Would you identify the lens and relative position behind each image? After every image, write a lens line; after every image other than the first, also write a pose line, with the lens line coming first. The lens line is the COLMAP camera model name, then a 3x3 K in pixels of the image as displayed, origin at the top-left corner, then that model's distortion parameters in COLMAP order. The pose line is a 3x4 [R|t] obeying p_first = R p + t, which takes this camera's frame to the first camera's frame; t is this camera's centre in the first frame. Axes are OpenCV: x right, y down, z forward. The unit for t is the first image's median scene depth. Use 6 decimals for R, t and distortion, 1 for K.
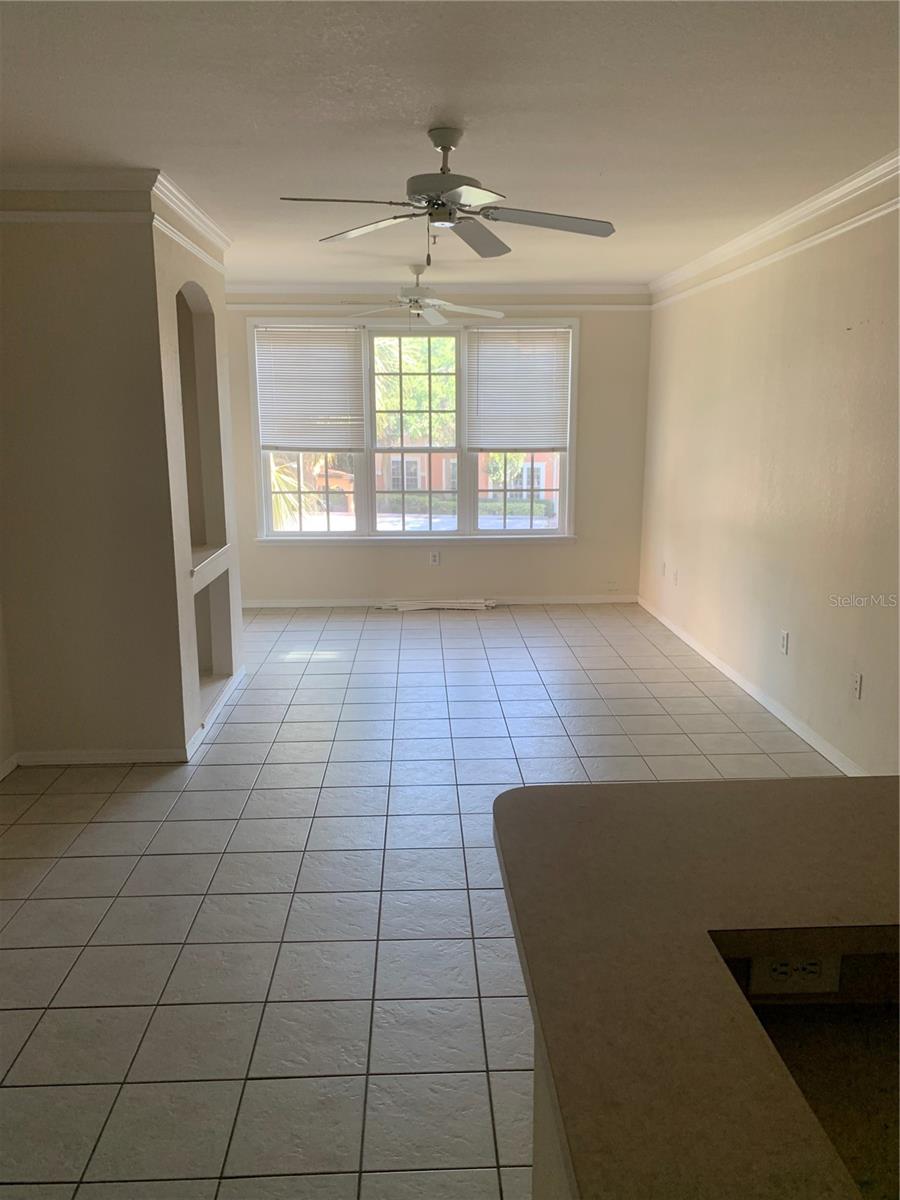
lens RADIAL K [[914.2, 0, 453.6], [0, 914.2, 605.5], [0, 0, 1]] dist [0.042560, -0.056656]
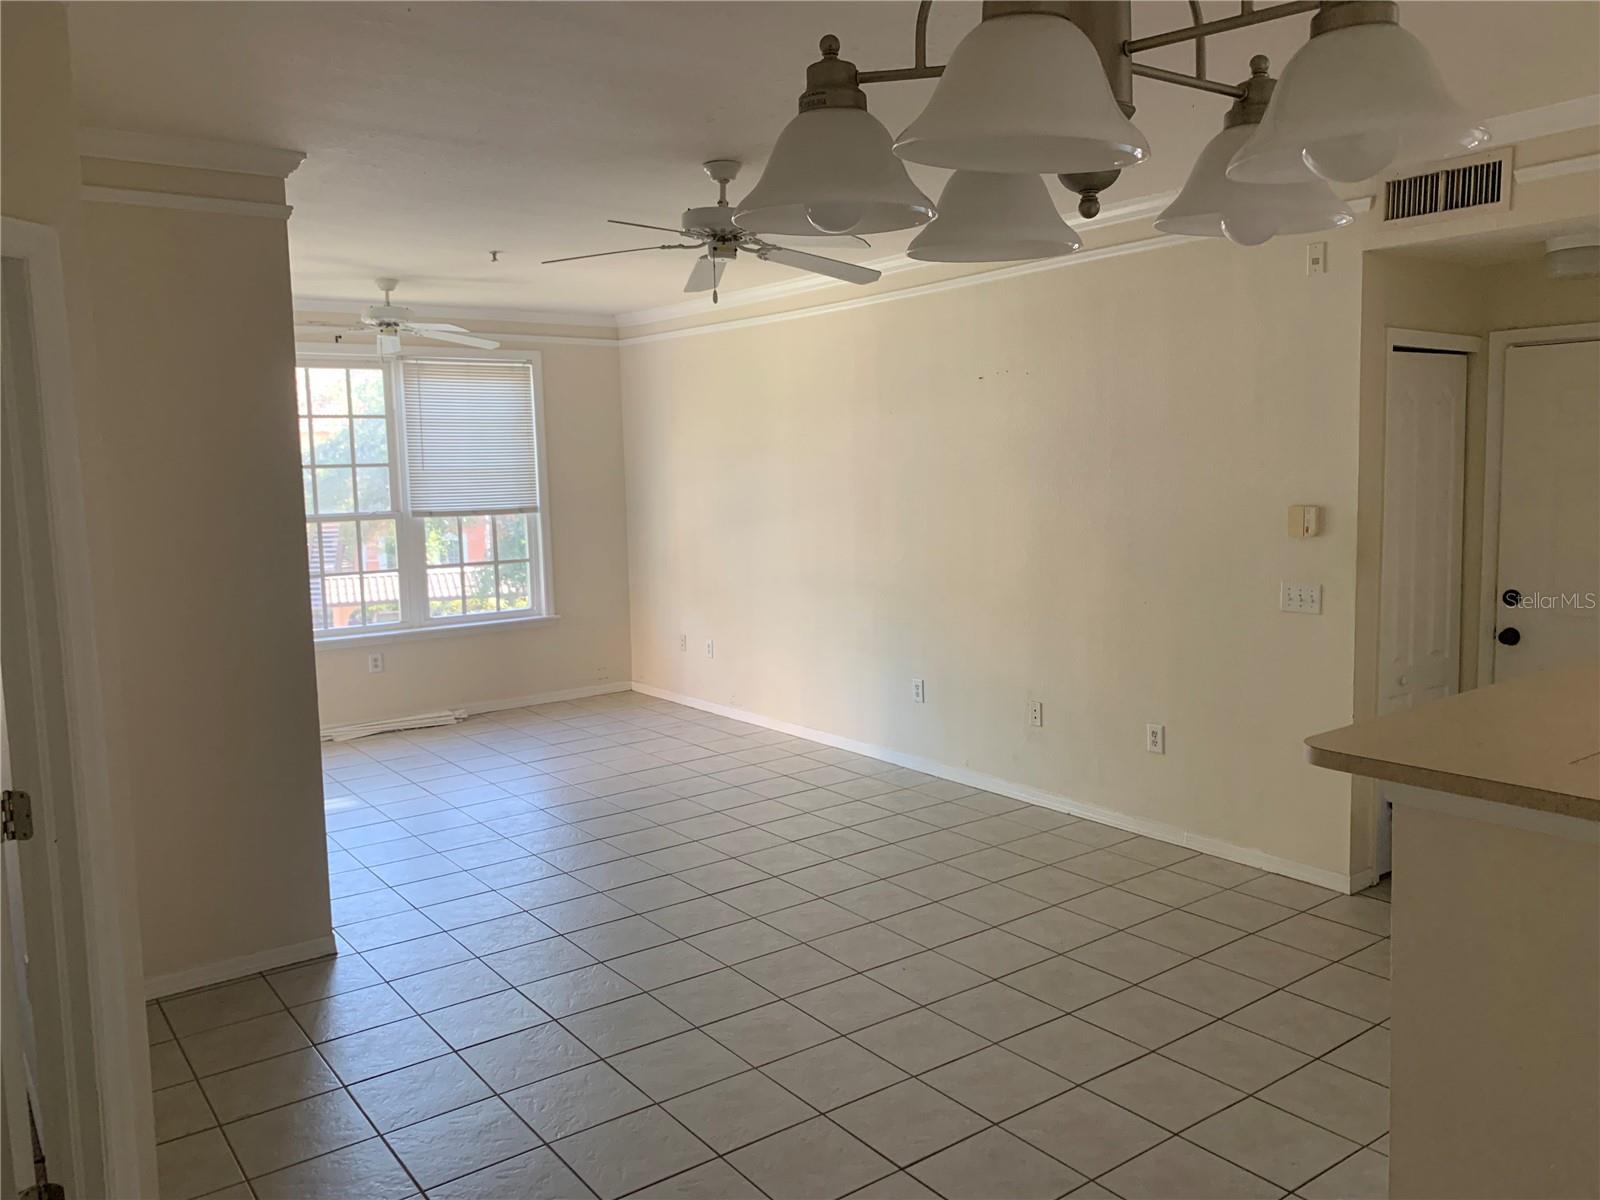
lens RADIAL K [[1218.9, 0, 814.8], [0, 1218.9, 597.1], [0, 0, 1]] dist [0.042560, -0.056656]
pose [[0.826780, -0.079208, 0.556921, -0.318718], [0.135687, 0.988885, -0.060790, 0.003965], [-0.545916, 0.125827, 0.828338, -0.012069]]
